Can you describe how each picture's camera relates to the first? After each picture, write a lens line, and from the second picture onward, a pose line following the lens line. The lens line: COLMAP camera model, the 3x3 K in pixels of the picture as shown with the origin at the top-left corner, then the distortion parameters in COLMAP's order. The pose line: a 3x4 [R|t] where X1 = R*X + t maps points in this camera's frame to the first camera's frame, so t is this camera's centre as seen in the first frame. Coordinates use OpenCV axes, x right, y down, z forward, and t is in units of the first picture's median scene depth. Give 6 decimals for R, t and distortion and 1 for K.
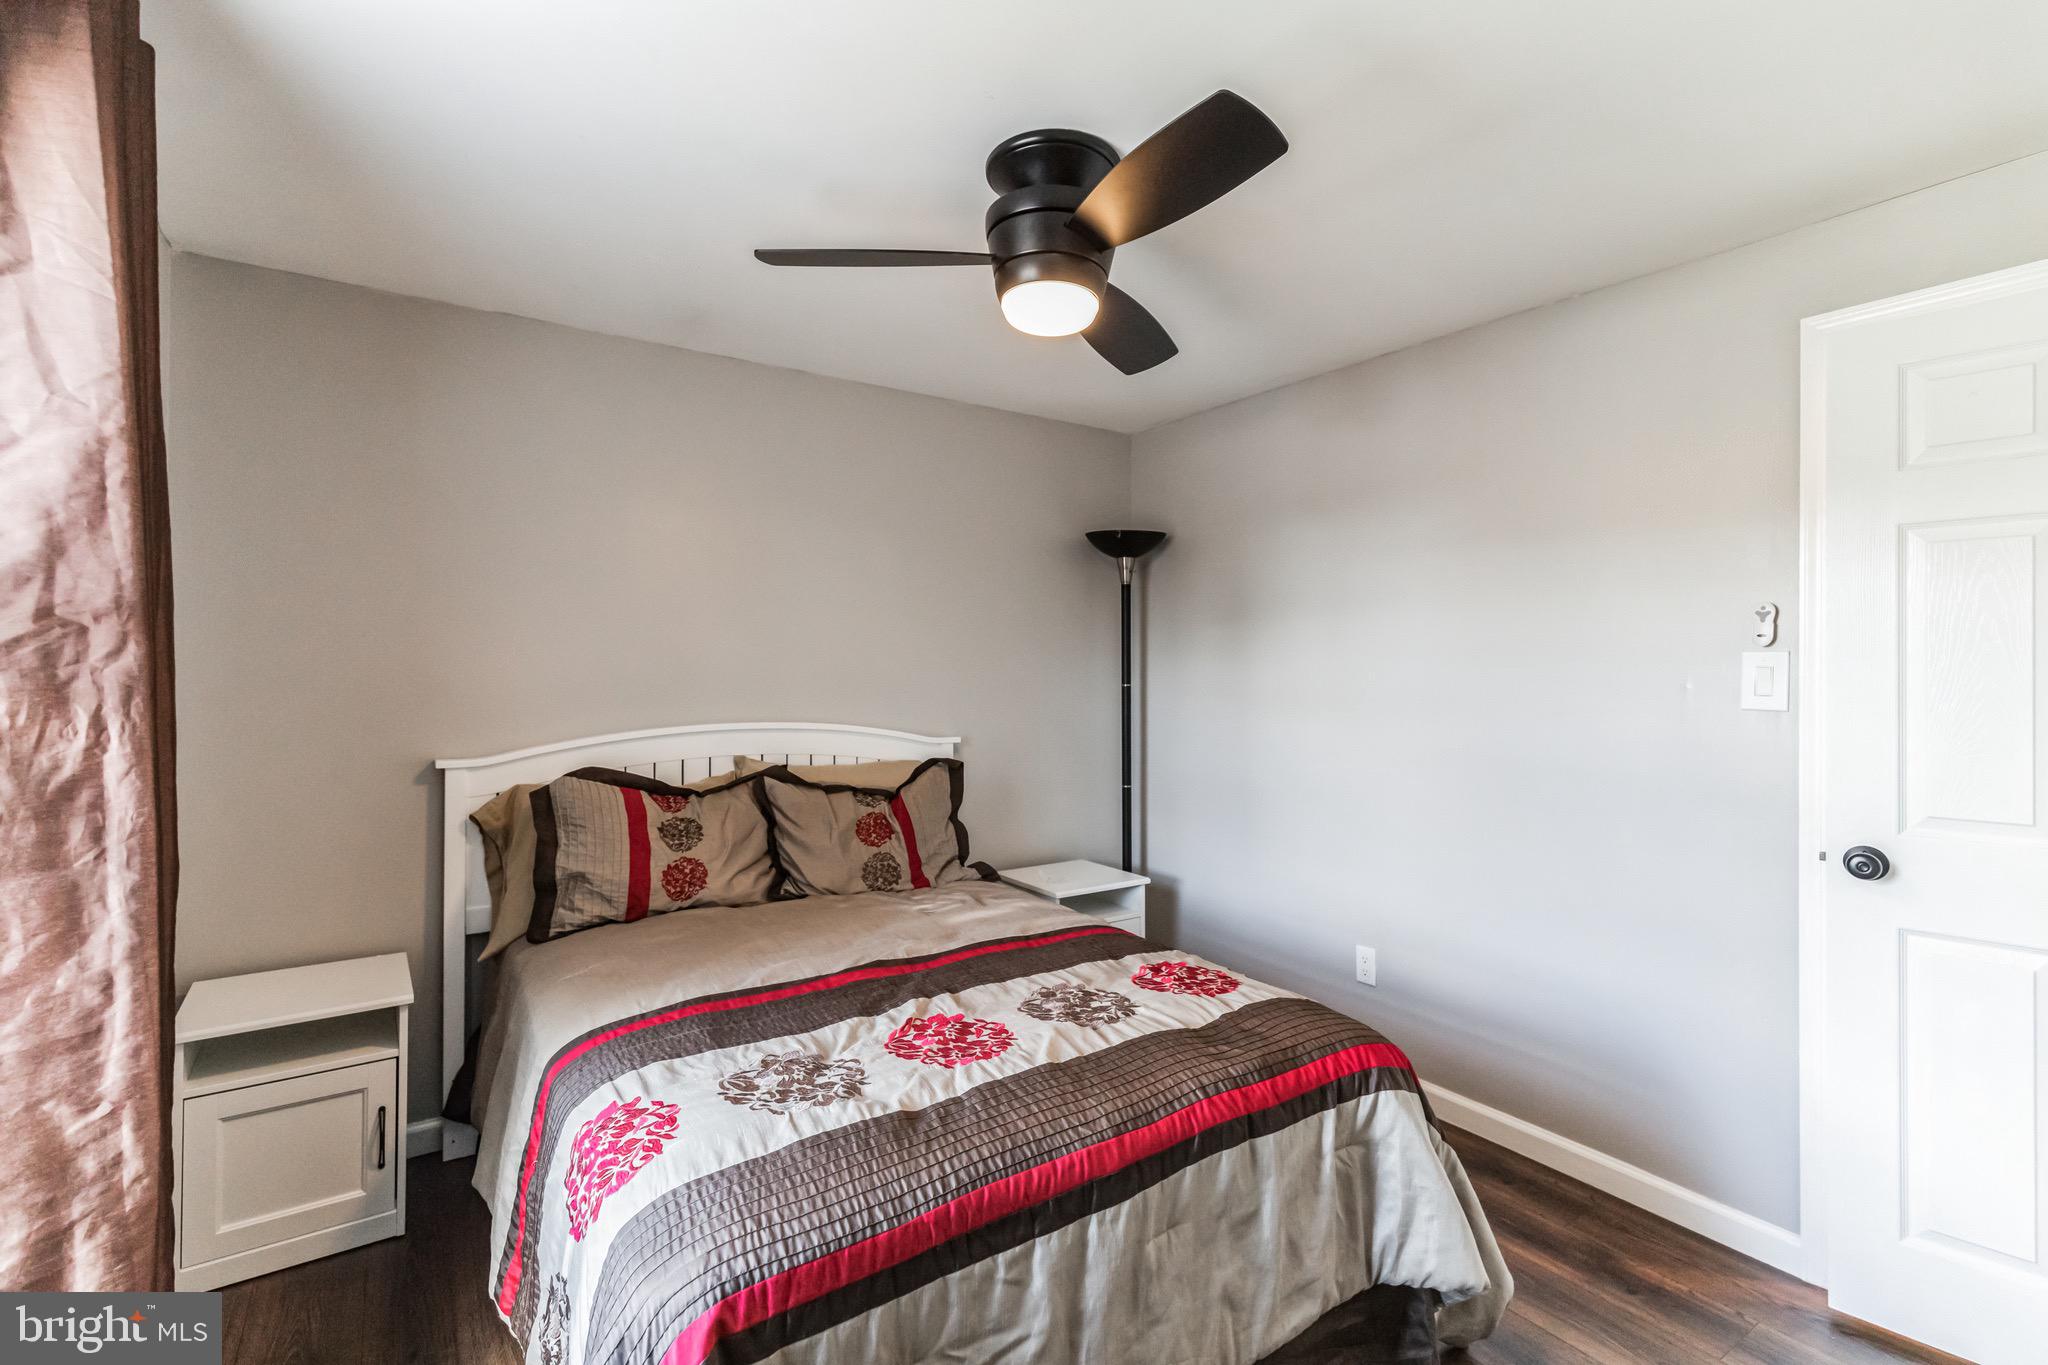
lens RADIAL K [[924.1, 0, 1024.0], [0, 924.1, 682.5], [0, 0, 1]] dist [-0.000384, -0.000029]
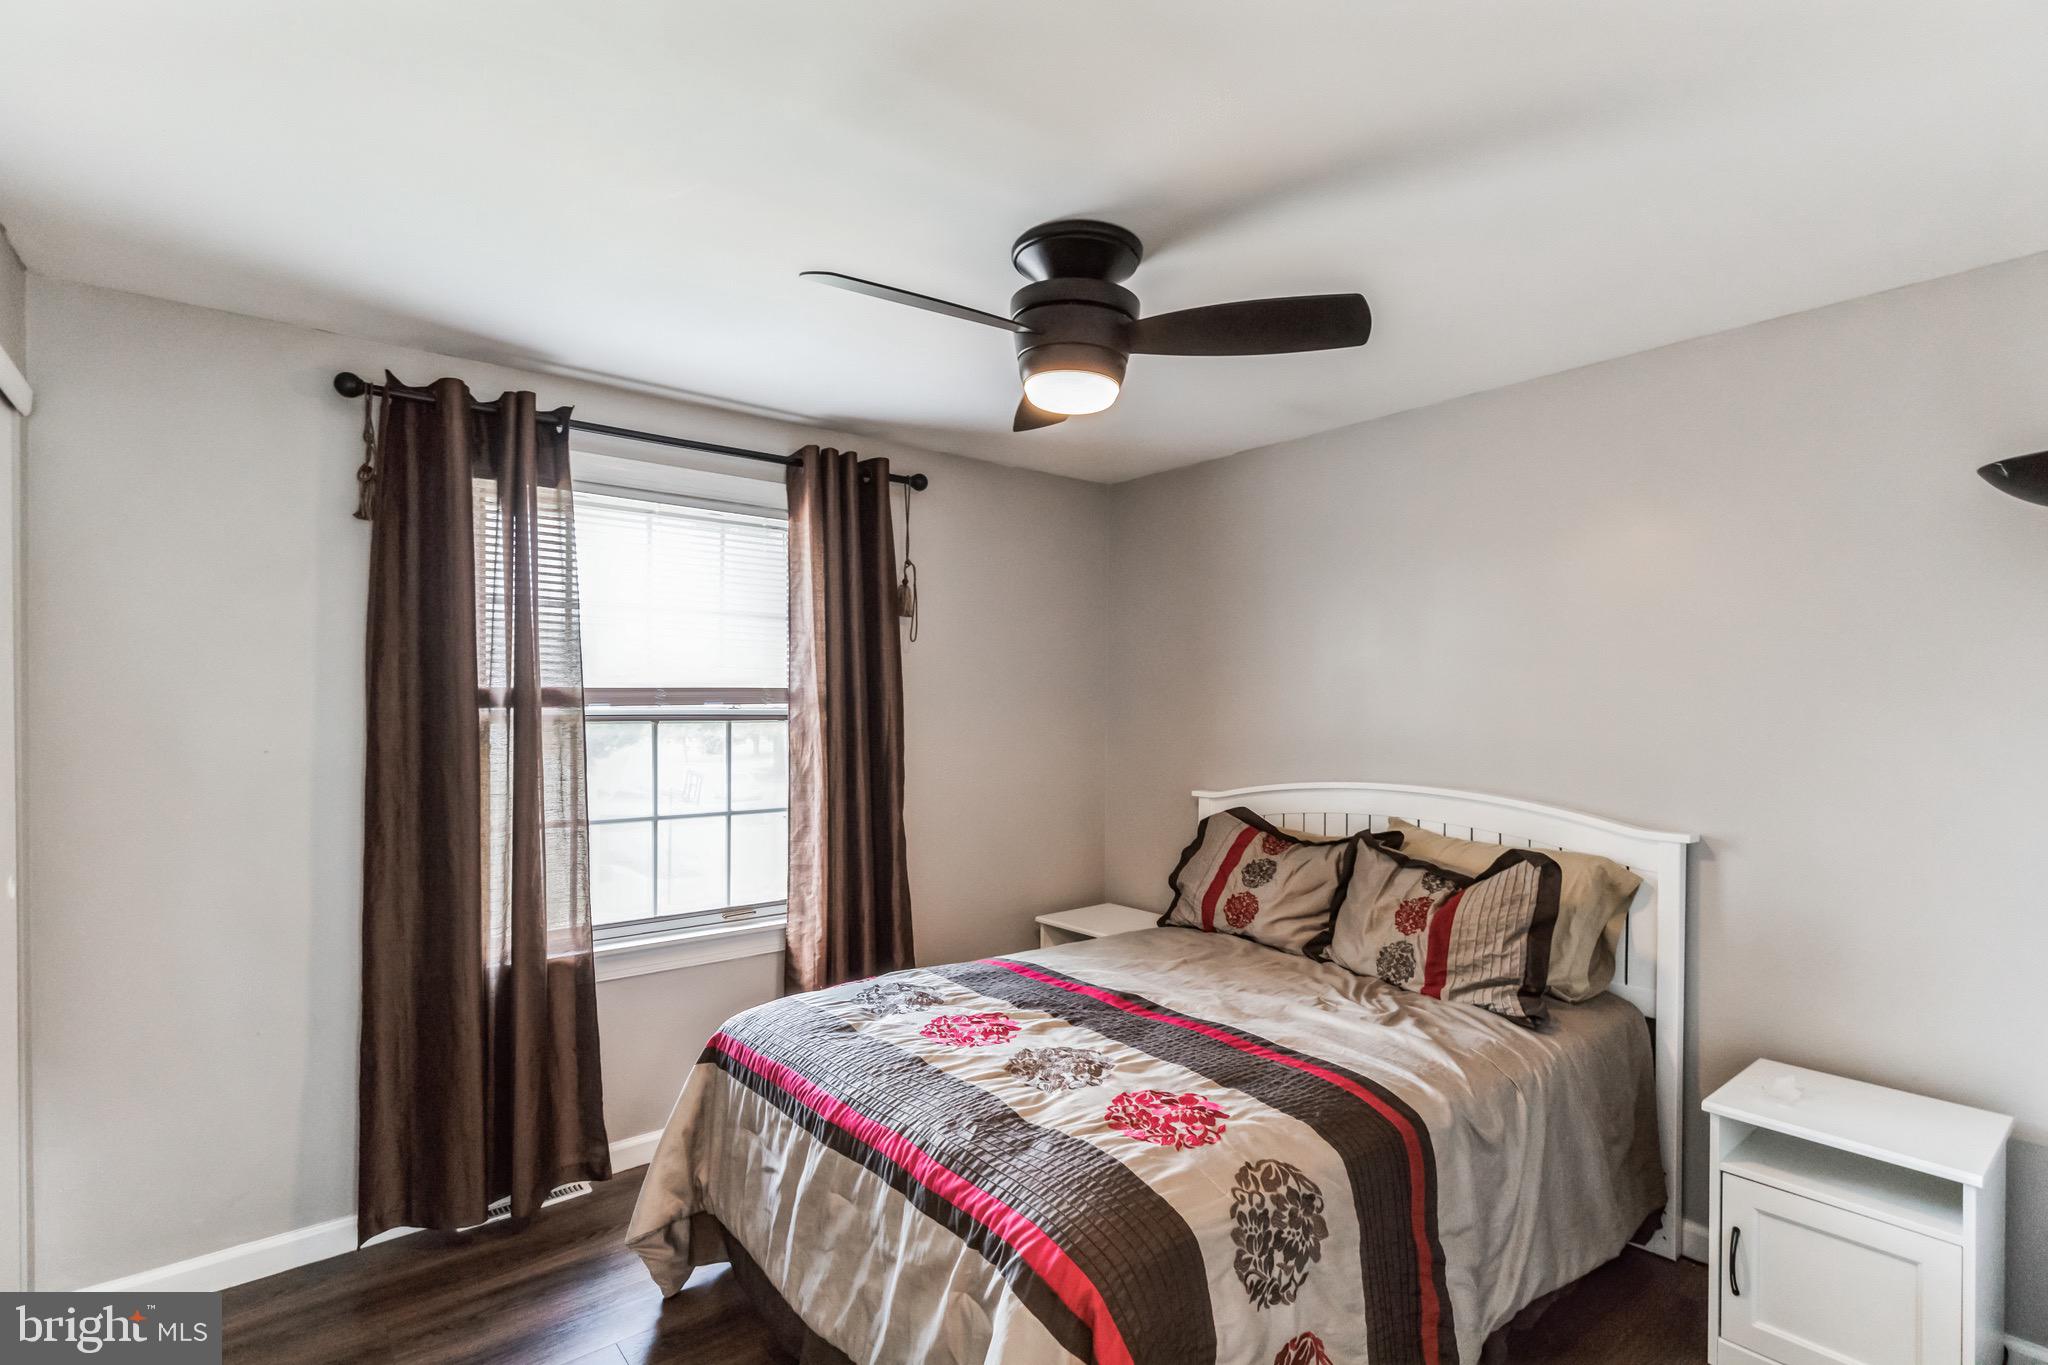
lens RADIAL K [[974.6, 0, 1025.8], [0, 974.6, 710.3], [0, 0, 1]] dist [-0.000105, -0.000077]
pose [[0.071328, 0.001036, -0.997452, 0.875665], [-0.010134, 0.999949, 0.000314, -0.036935], [0.997401, 0.010086, 0.071335, 0.678114]]
